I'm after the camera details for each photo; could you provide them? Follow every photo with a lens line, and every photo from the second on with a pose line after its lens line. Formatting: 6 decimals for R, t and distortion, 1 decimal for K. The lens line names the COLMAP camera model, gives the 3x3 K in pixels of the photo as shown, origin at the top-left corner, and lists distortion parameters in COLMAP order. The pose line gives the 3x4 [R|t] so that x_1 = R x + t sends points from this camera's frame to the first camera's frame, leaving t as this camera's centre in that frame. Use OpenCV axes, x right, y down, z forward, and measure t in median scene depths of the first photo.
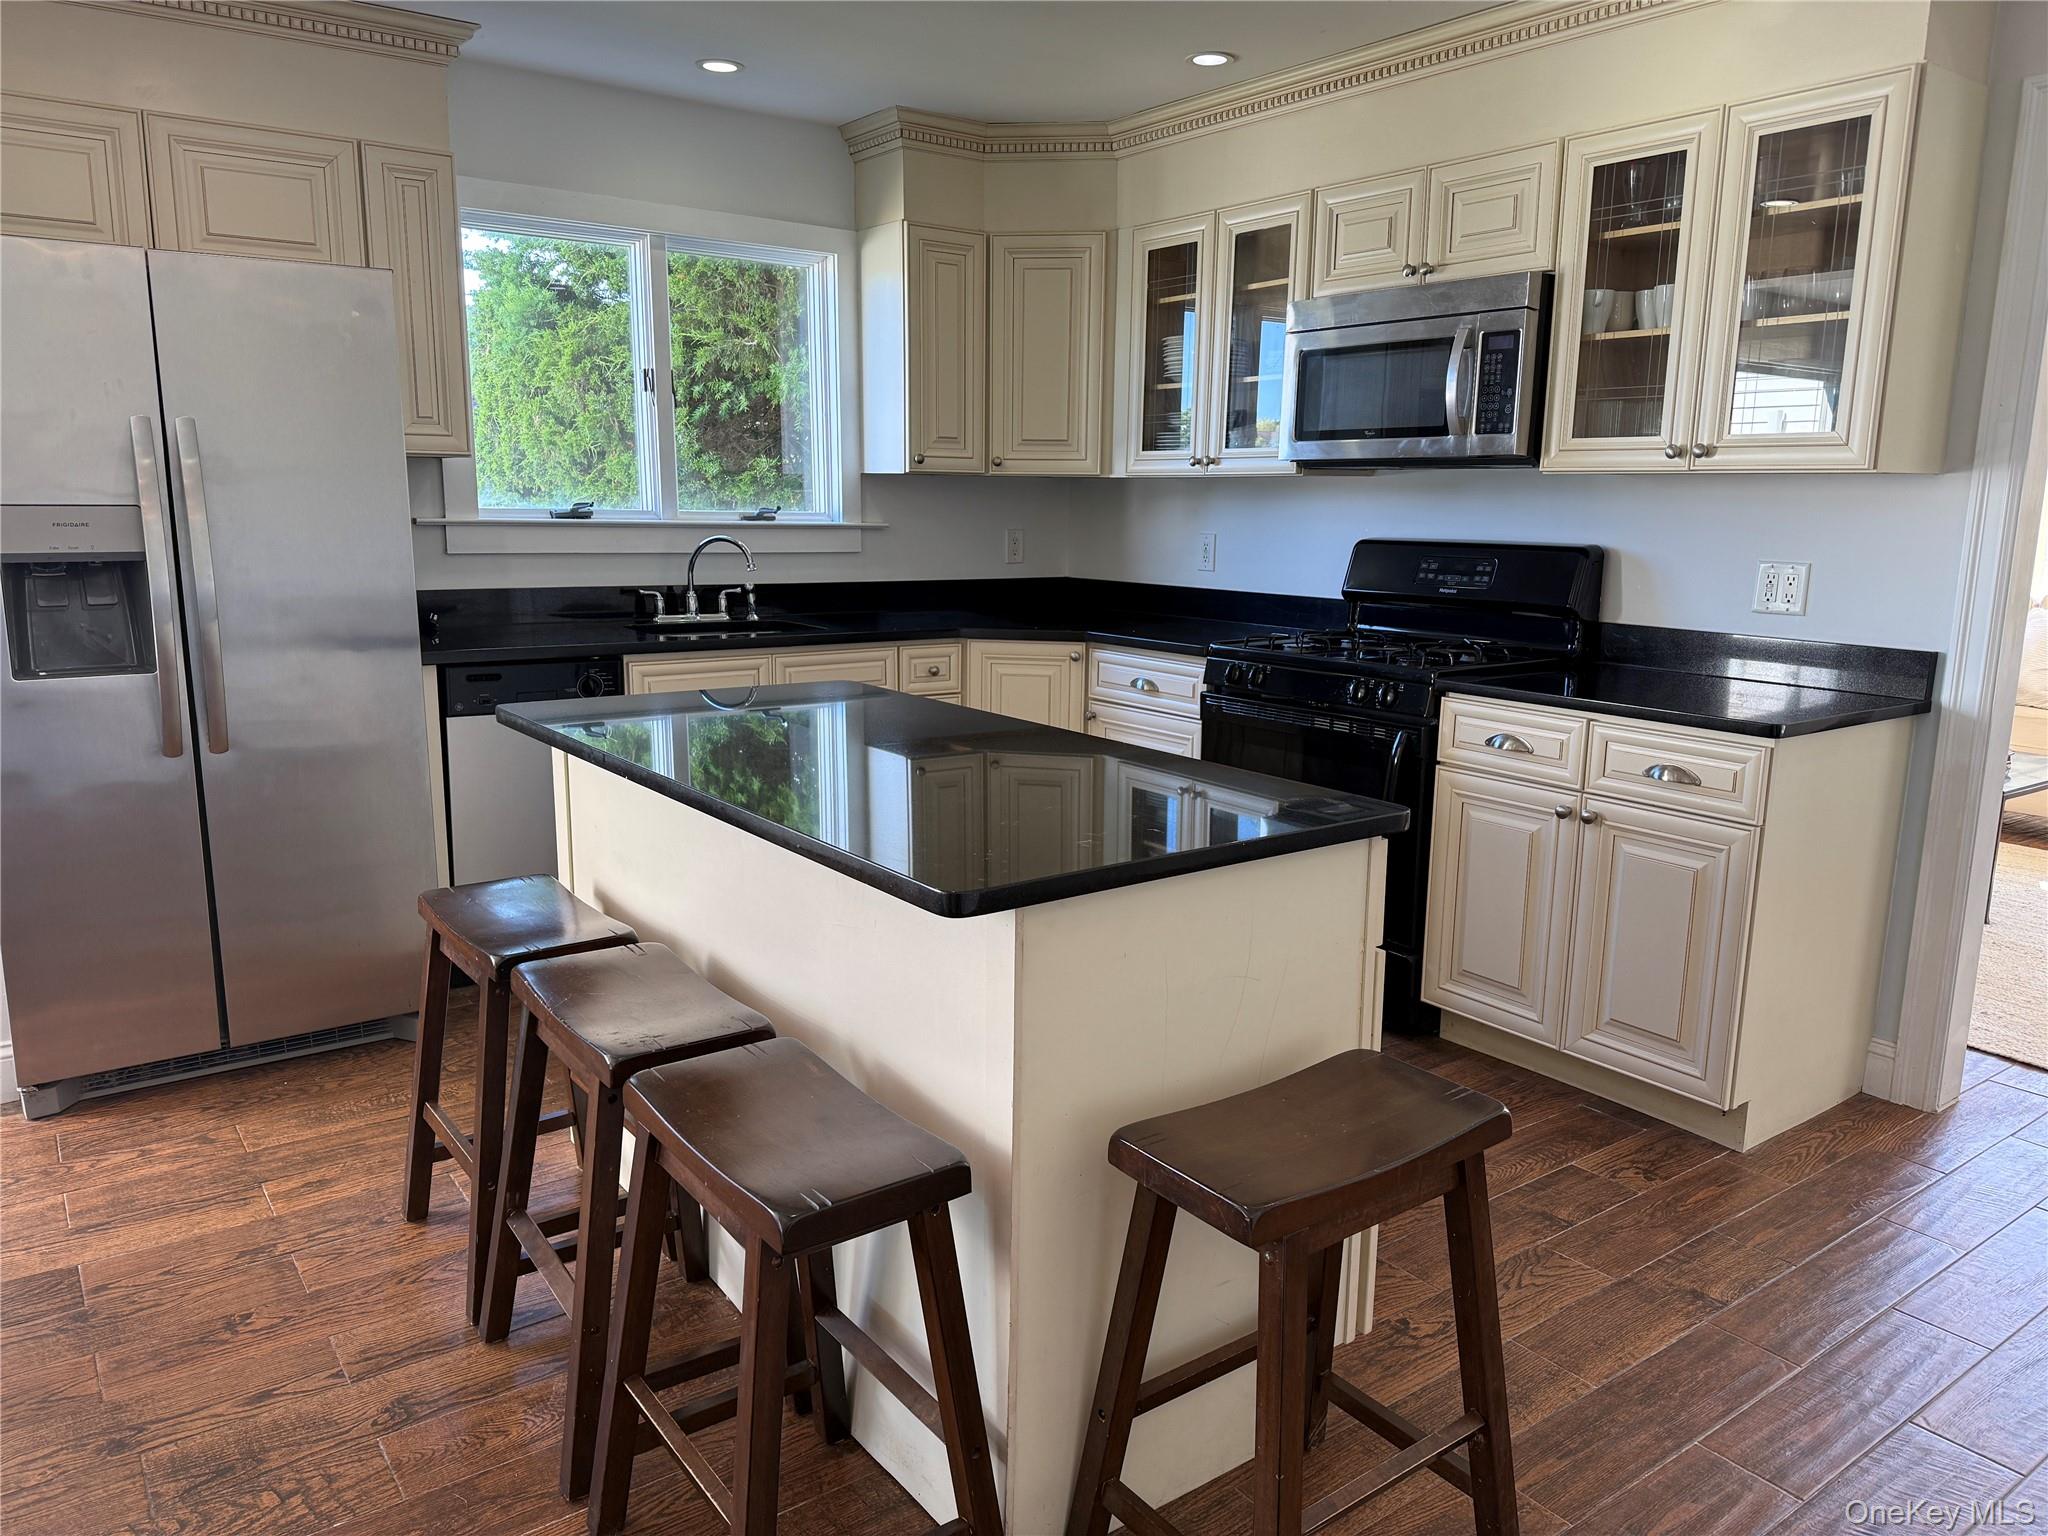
lens RADIAL K [[1449.0, 0, 970.5], [0, 1449.0, 771.3], [0, 0, 1]] dist [0.045492, -0.058027]
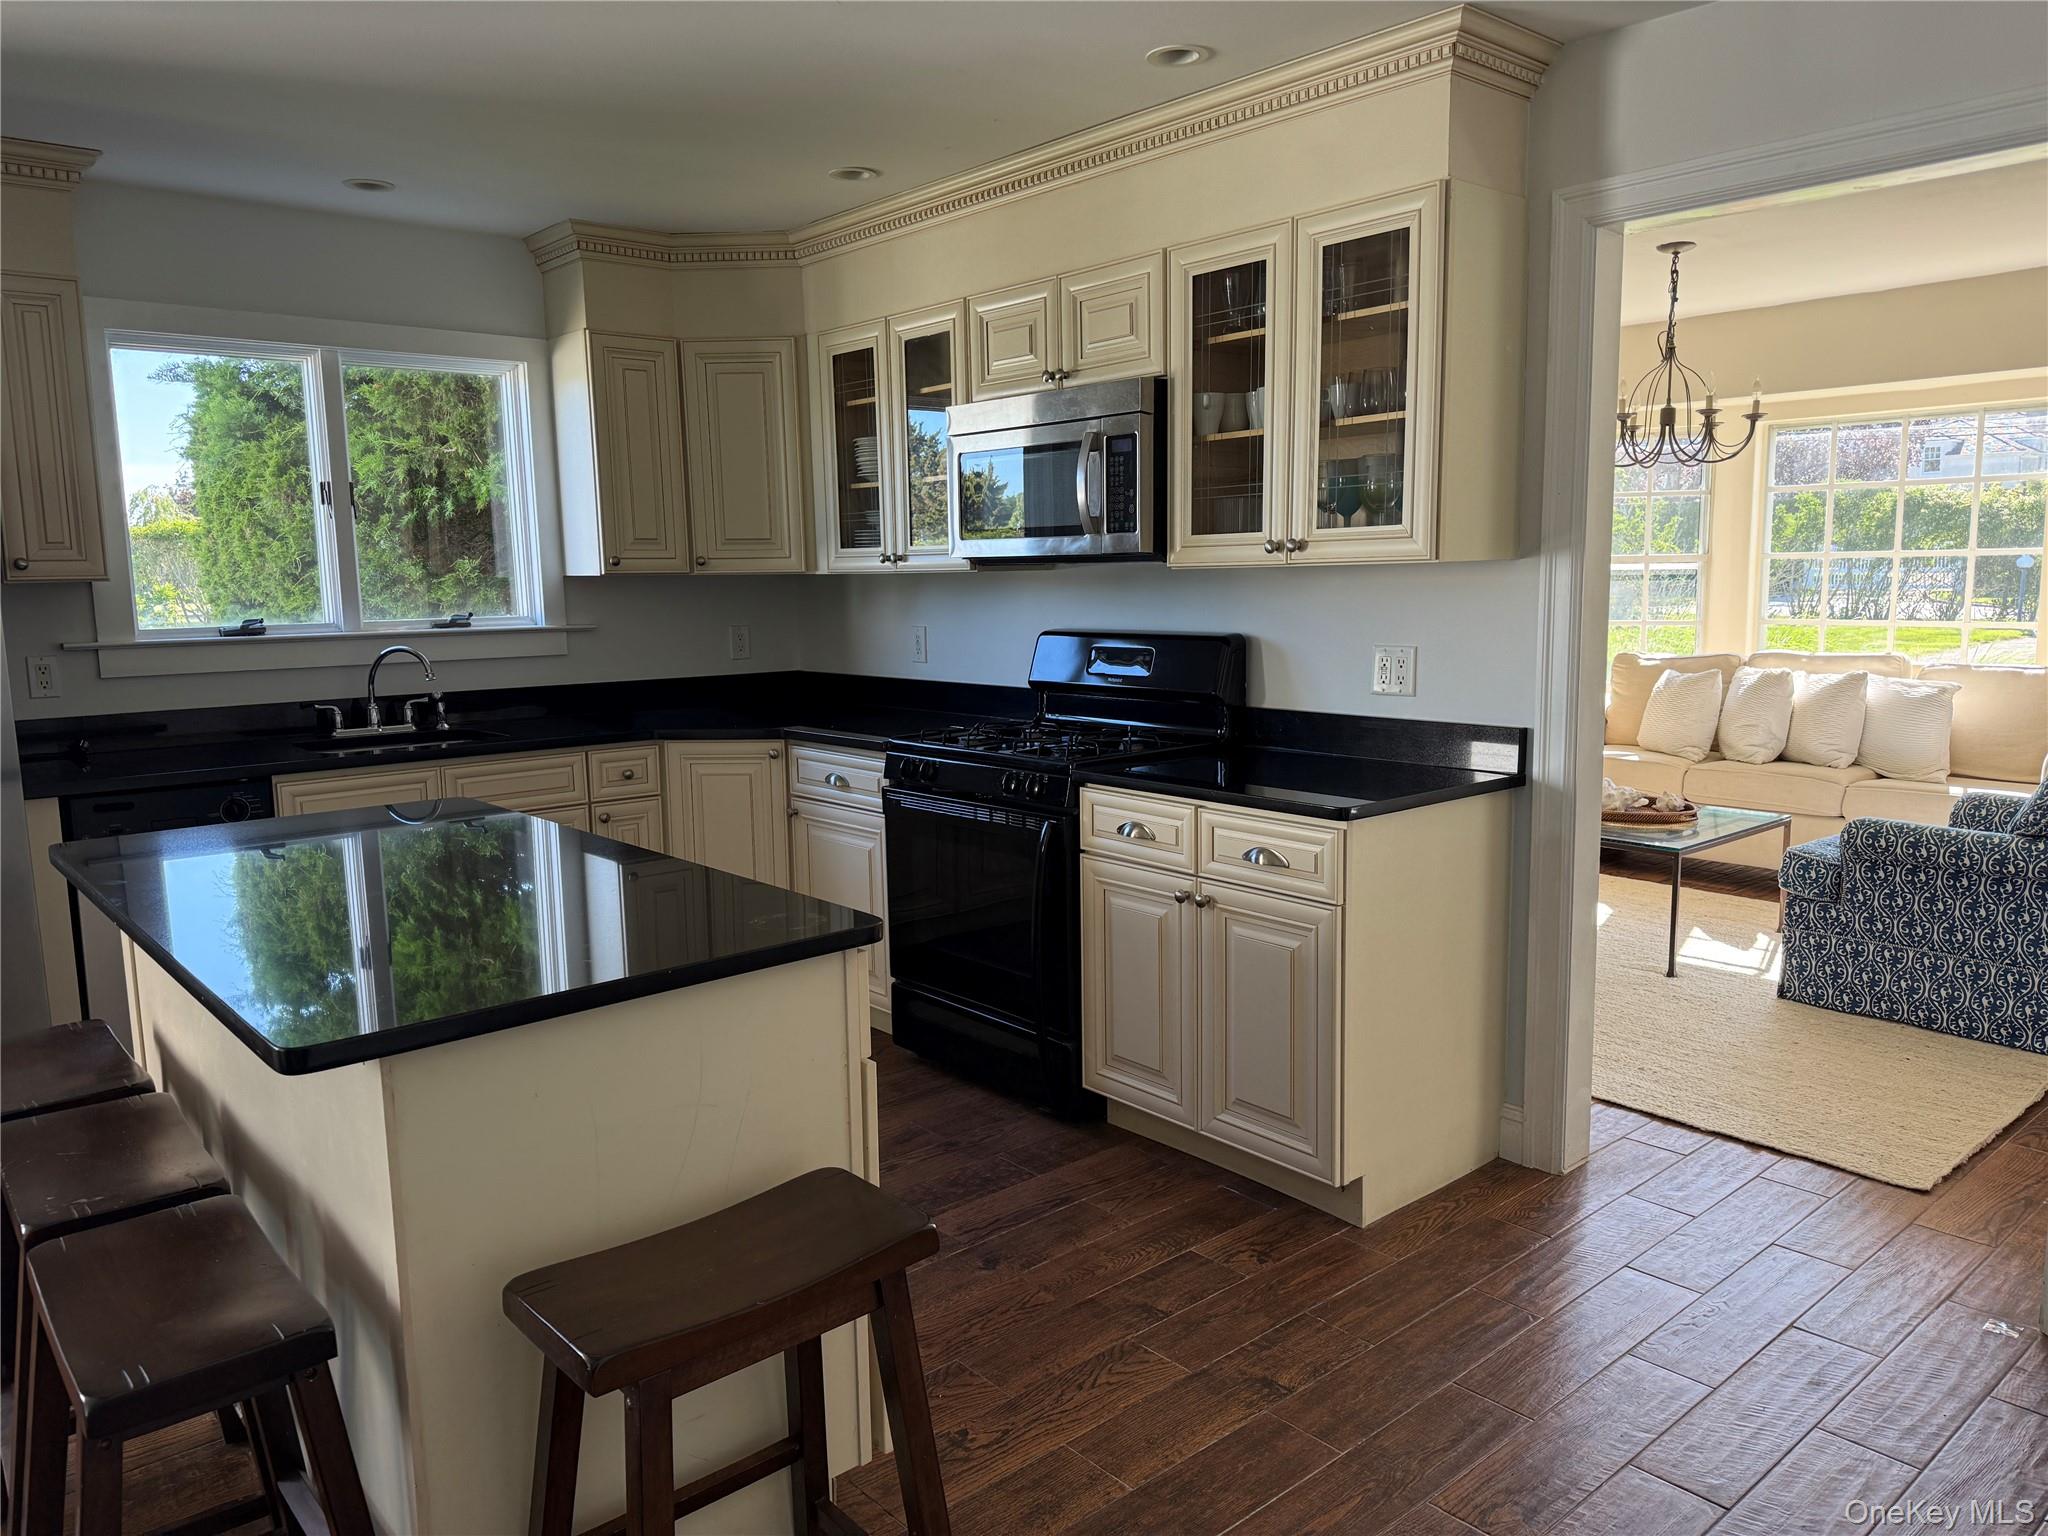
lens RADIAL K [[1449.0, 0, 1011.6], [0, 1449.0, 762.9], [0, 0, 1]] dist [0.045492, -0.058027]
pose [[0.996703, -0.040215, 0.070468, 0.198095], [0.043869, 0.997730, -0.051093, -0.017731], [-0.068254, 0.054016, 0.996205, -0.009849]]
